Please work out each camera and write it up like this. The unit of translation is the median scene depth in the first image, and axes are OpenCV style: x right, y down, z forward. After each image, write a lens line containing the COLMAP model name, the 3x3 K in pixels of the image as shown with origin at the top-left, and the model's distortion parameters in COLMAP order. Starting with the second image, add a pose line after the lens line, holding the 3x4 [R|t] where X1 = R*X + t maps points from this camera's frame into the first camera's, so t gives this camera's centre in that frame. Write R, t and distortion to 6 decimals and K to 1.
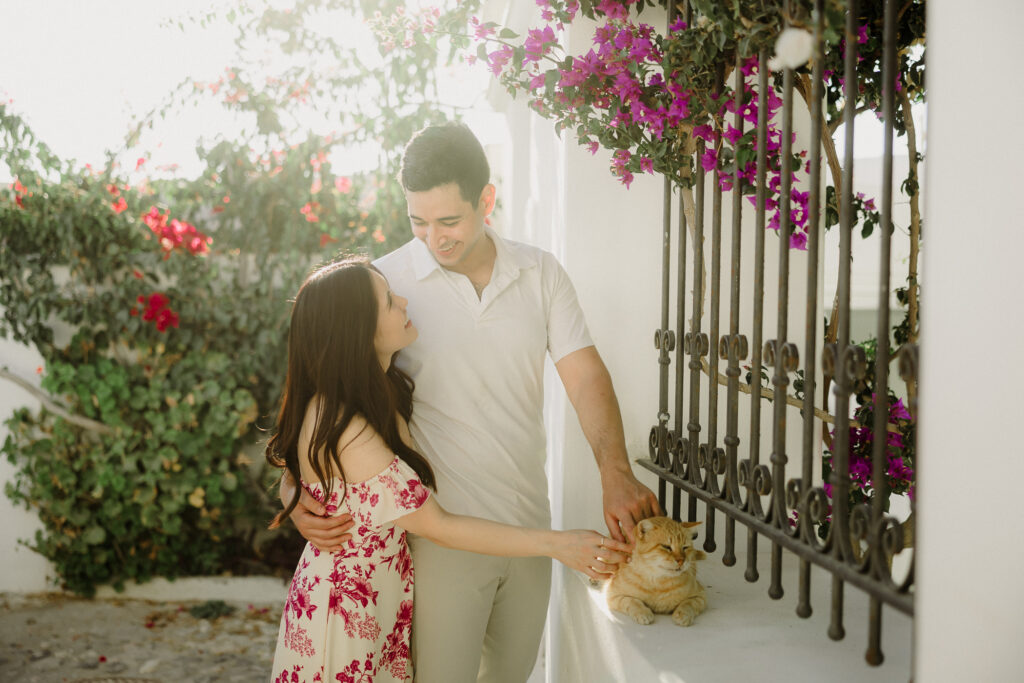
lens RADIAL K [[2459.7, 0, 512.0], [0, 2459.7, 341.5], [0, 0, 1]] dist [-0.043261, -0.039782]
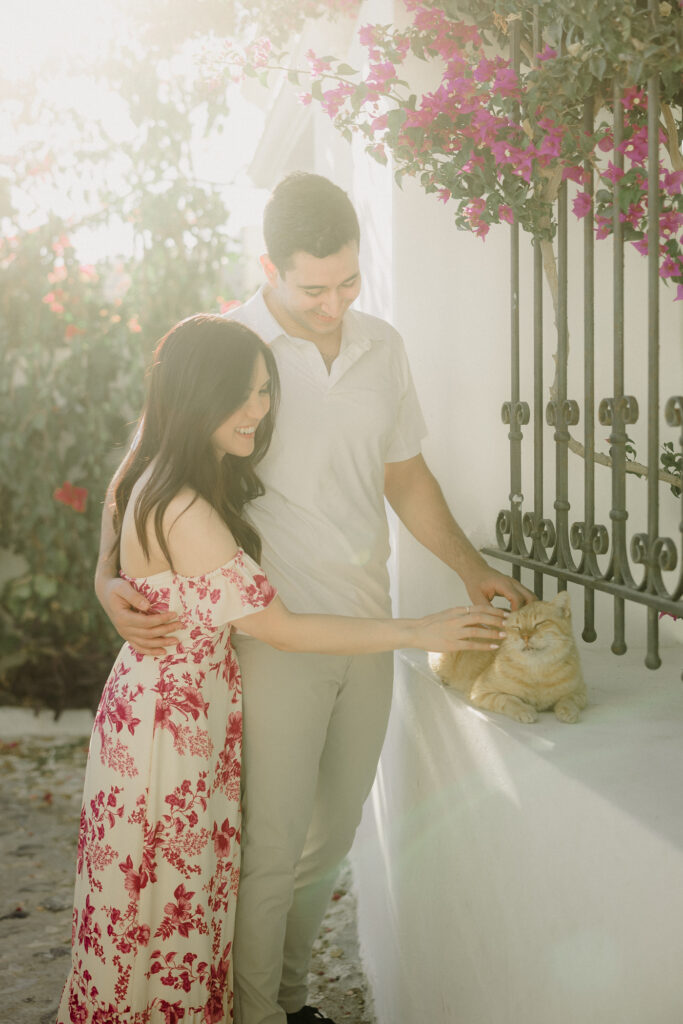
lens RADIAL K [[2459.7, 0, 341.5], [0, 2459.7, 512.0], [0, 0, 1]] dist [-0.043261, -0.039782]
pose [[0.991398, -0.025416, 0.128392, -0.119560], [0.025734, 0.999669, -0.000813, 0.035302], [-0.128329, 0.004110, 0.991723, 0.115342]]
